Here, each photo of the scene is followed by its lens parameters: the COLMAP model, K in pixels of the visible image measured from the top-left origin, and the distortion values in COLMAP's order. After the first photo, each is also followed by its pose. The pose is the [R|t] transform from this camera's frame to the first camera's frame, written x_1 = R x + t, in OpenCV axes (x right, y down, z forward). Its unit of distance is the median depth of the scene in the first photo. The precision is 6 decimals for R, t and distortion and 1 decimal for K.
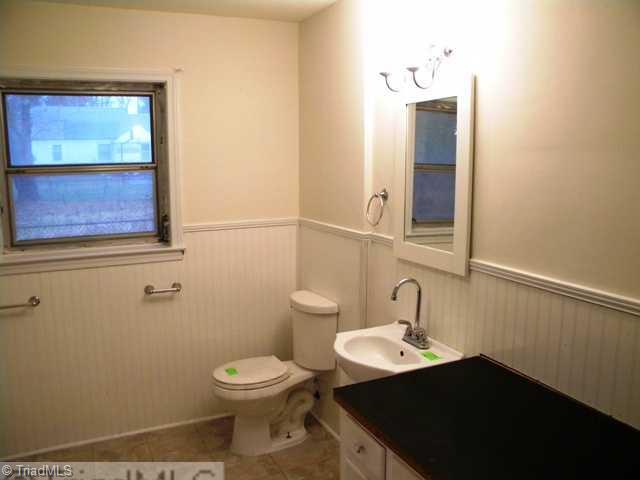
lens RADIAL K [[548.2, 0, 316.8], [0, 548.2, 236.6], [0, 0, 1]] dist [-0.179740, 0.174103]
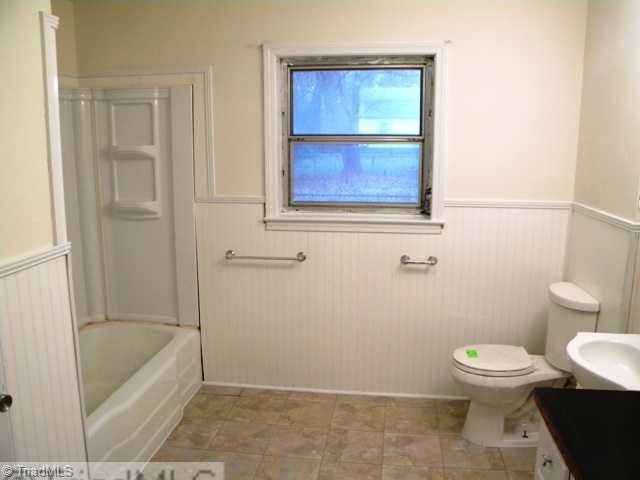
lens RADIAL K [[548.2, 0, 316.8], [0, 548.2, 236.6], [0, 0, 1]] dist [-0.179740, 0.174103]
pose [[0.836819, 0.106456, -0.537030, 0.099943], [-0.088241, 0.994314, 0.059604, 0.008407], [0.540322, -0.002489, 0.841455, 0.042344]]
